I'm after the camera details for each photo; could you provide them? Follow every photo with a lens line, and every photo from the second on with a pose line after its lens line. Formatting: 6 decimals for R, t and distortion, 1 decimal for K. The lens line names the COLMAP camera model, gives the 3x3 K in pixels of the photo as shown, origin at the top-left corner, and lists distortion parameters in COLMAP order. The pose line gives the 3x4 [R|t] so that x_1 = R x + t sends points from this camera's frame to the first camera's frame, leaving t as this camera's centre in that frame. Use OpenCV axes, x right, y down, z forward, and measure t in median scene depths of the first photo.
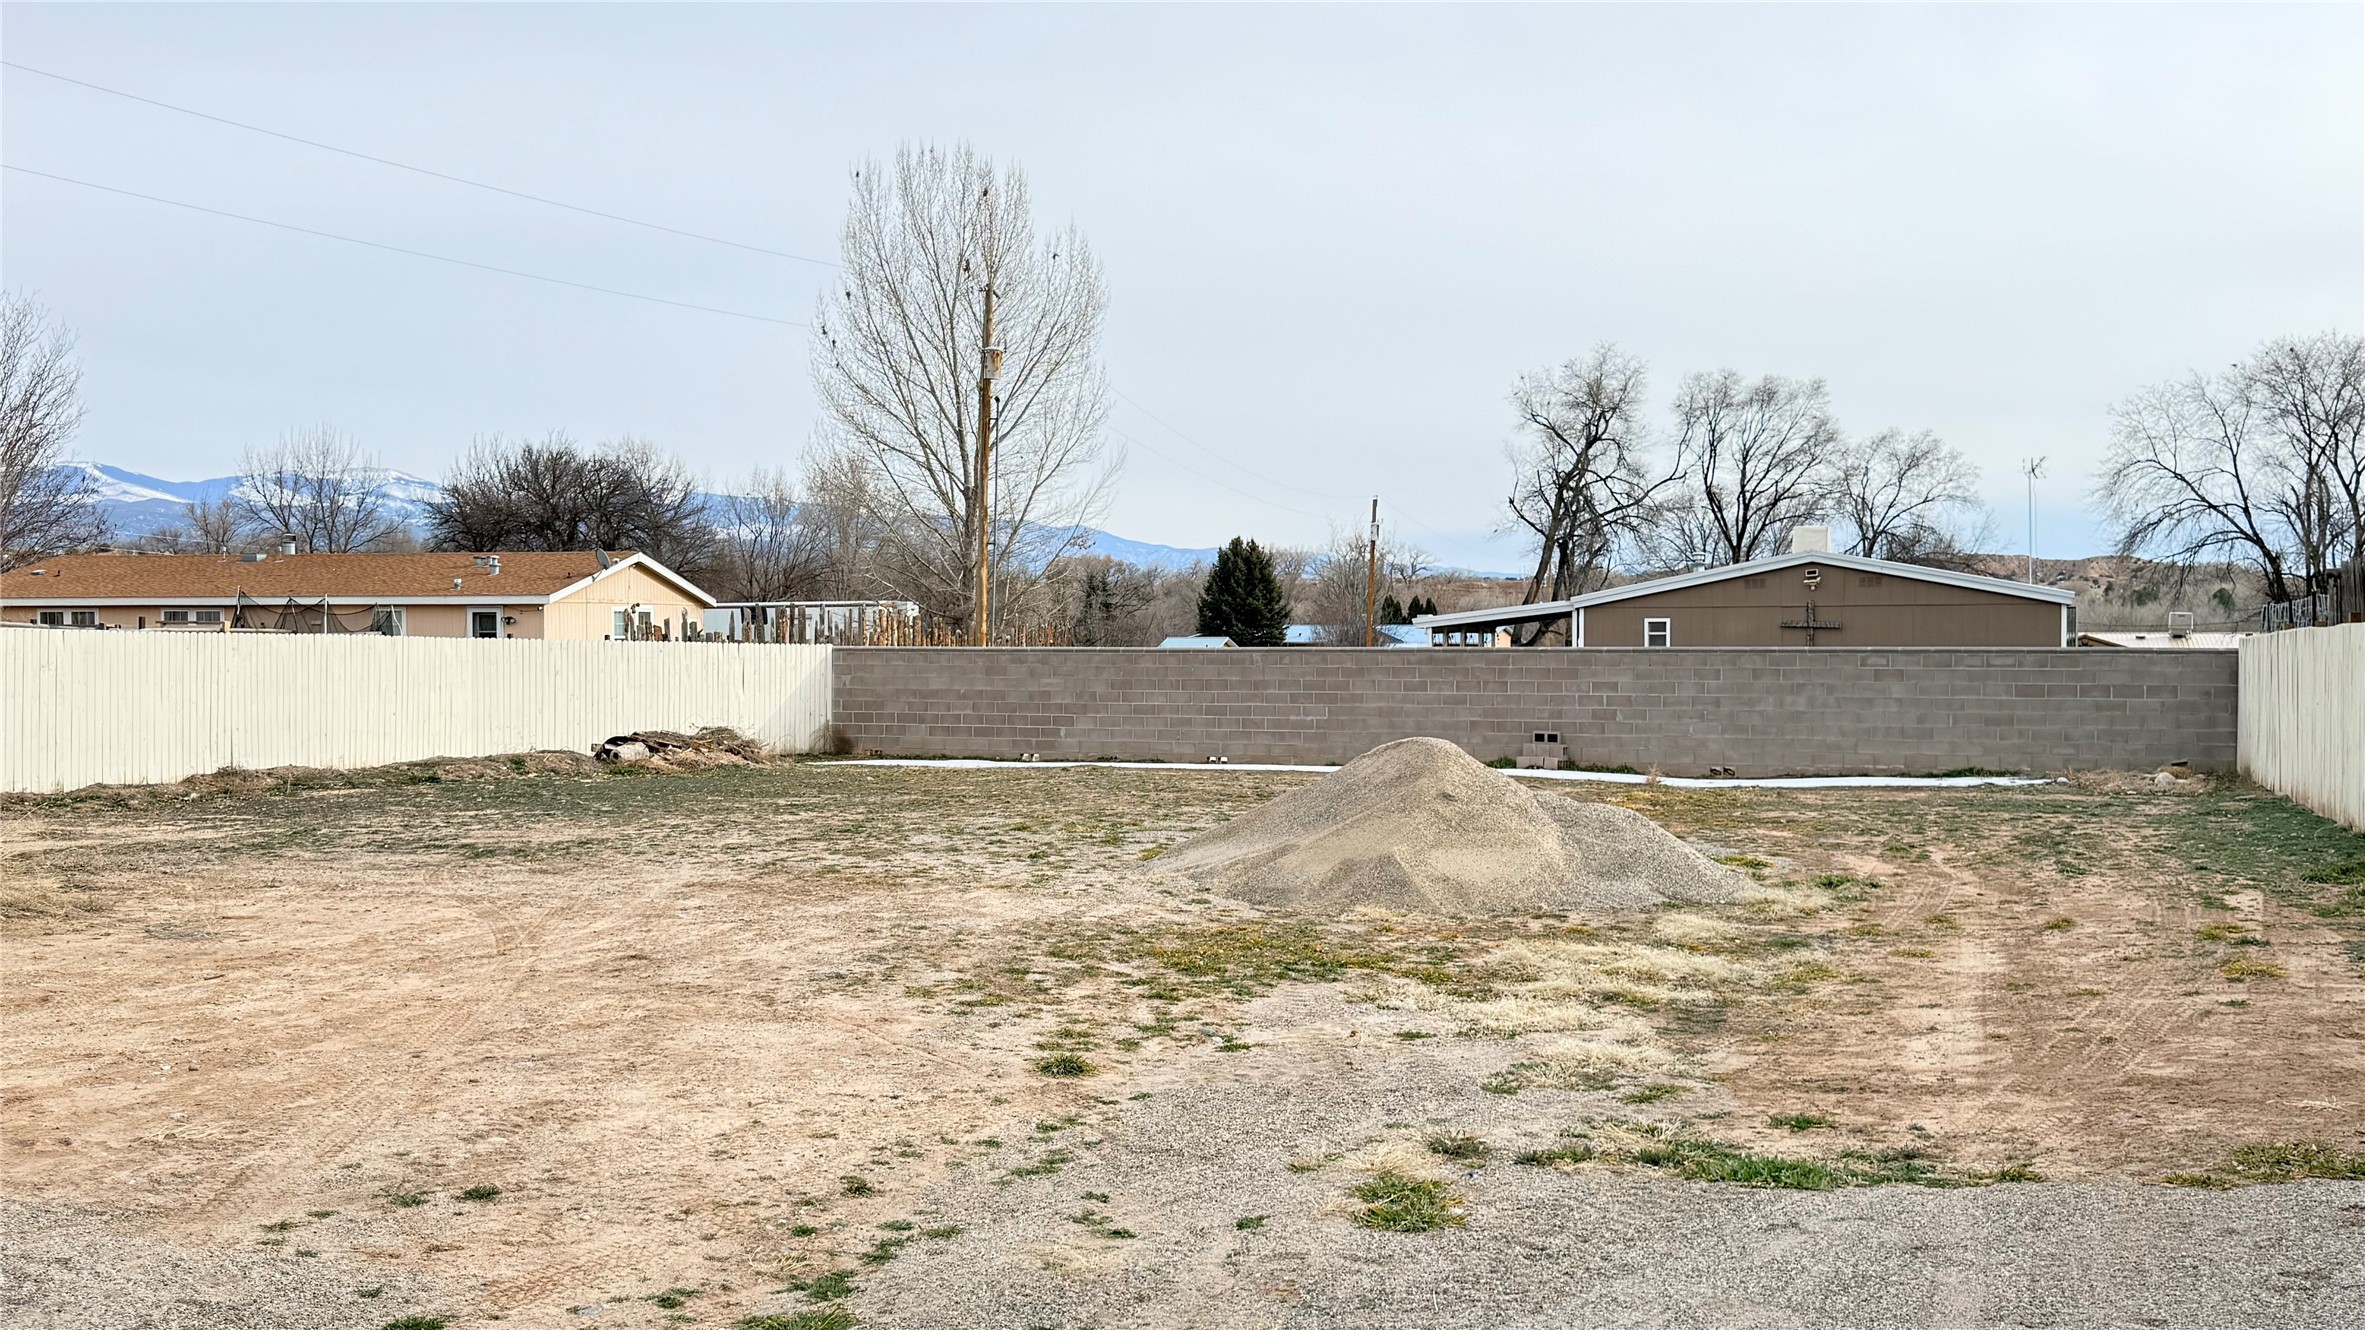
lens RADIAL K [[2116.0, 0, 1177.1], [0, 2116.0, 671.4], [0, 0, 1]] dist [0.075398, -0.002204]
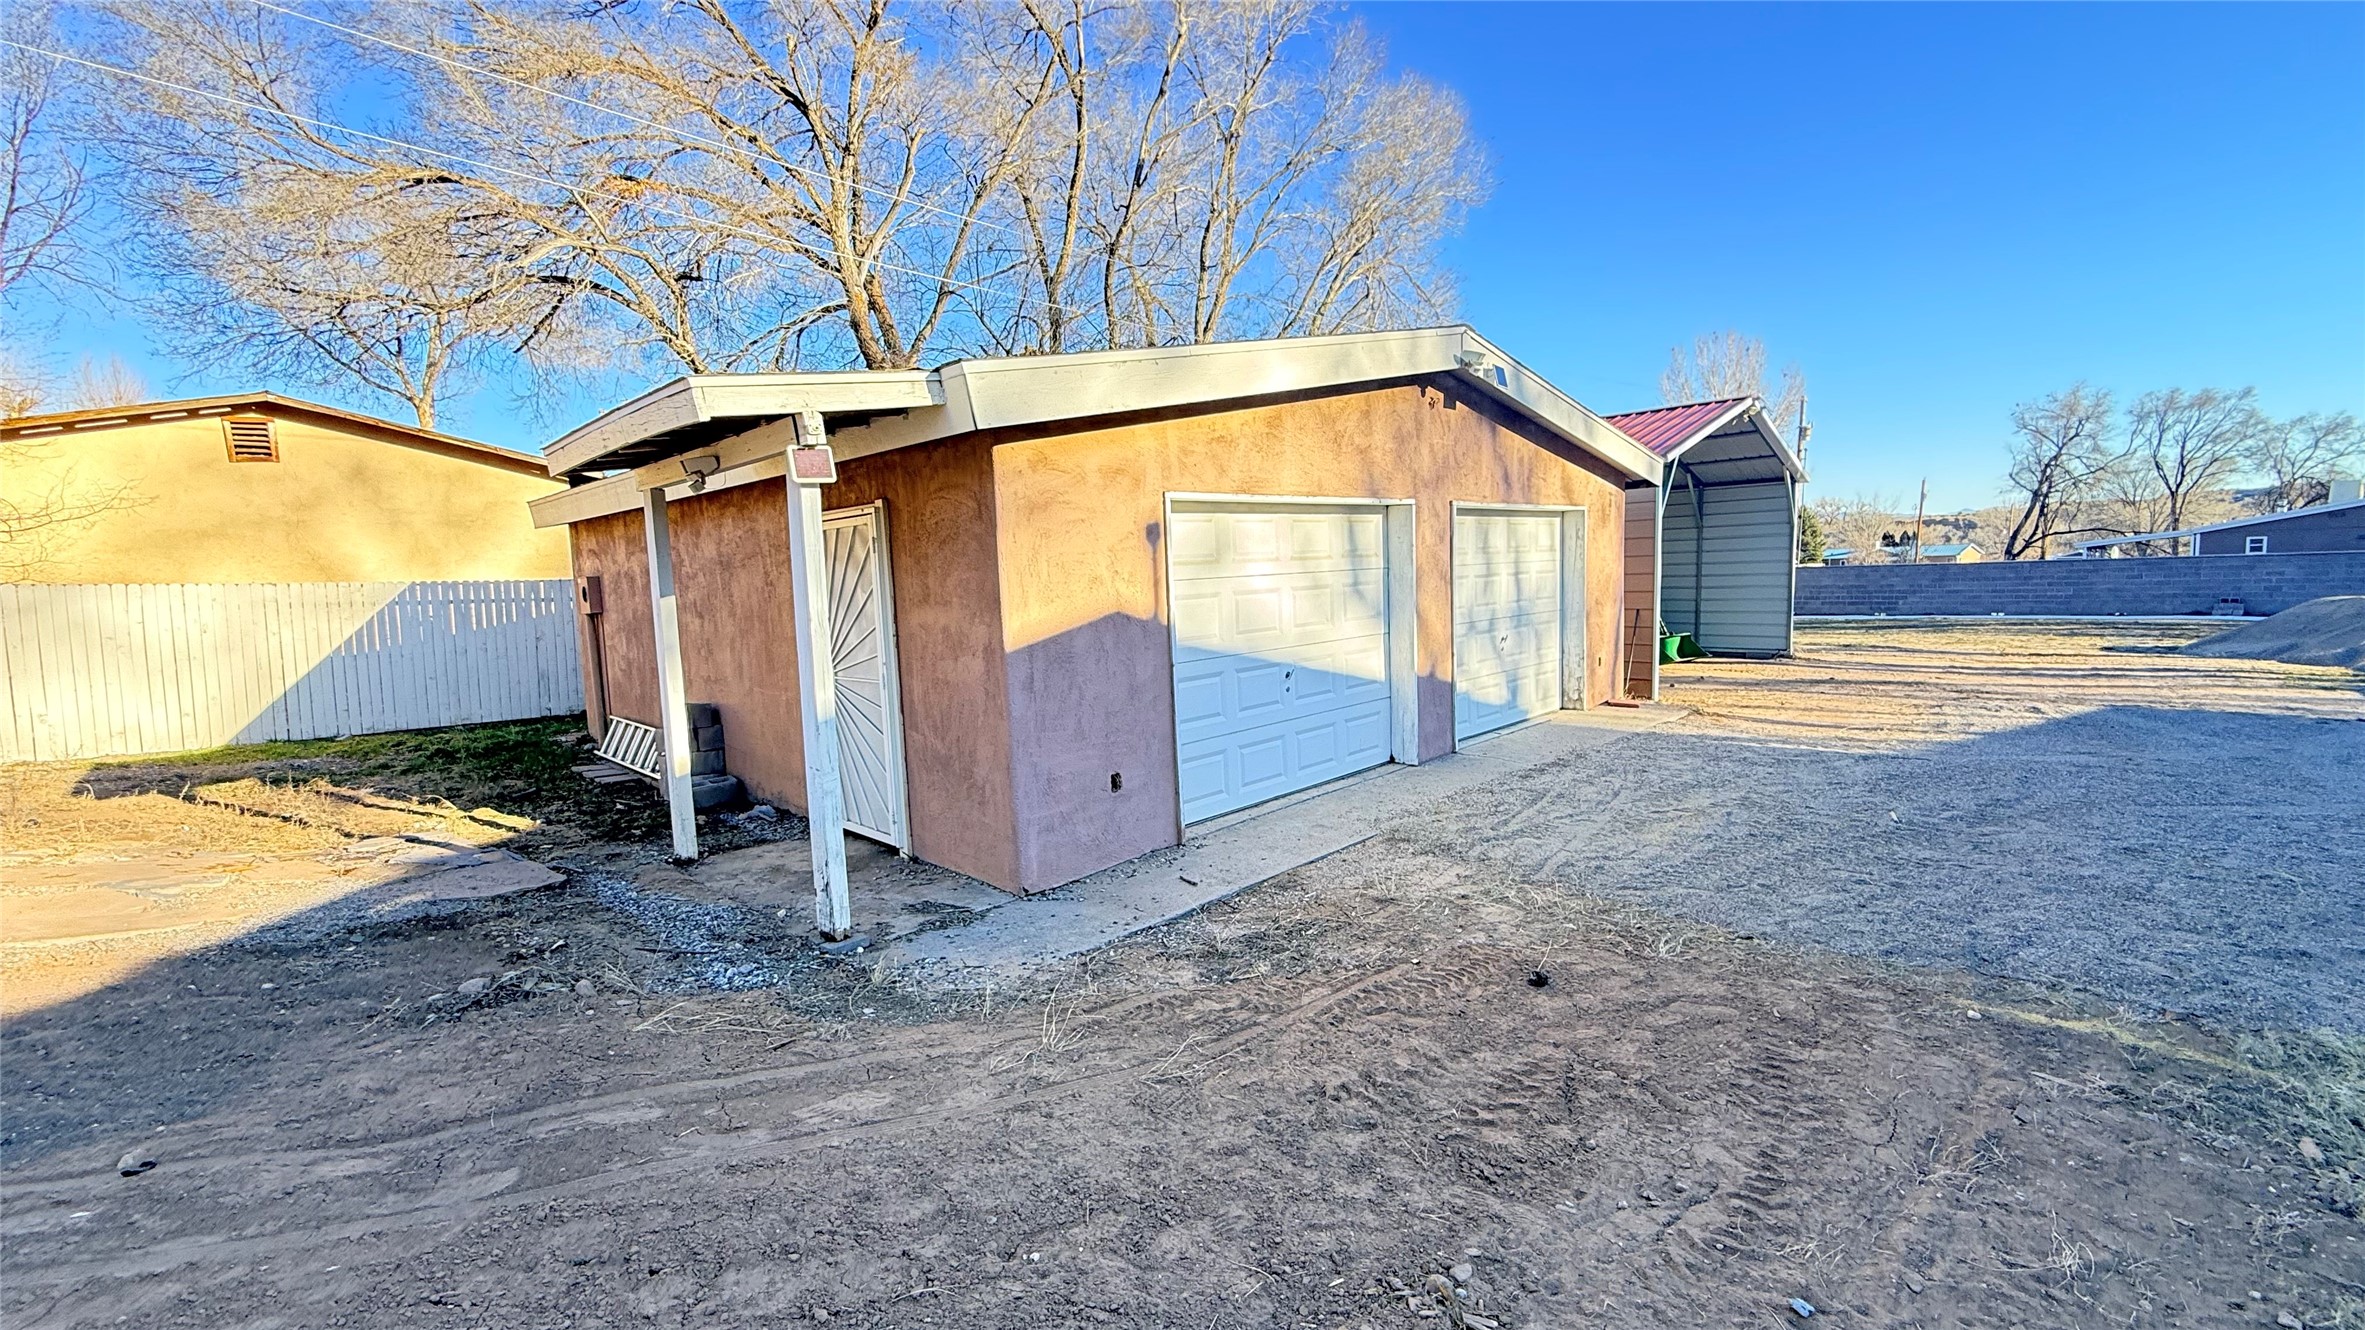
lens RADIAL K [[955.2, 0, 1181.7], [0, 955.2, 660.7], [0, 0, 1]] dist [-0.003787, -0.000192]
pose [[0.874162, 0.012354, -0.485478, -0.104737], [0.026933, 0.996905, 0.073865, -0.002000], [0.484888, -0.077645, 0.871123, -0.105391]]
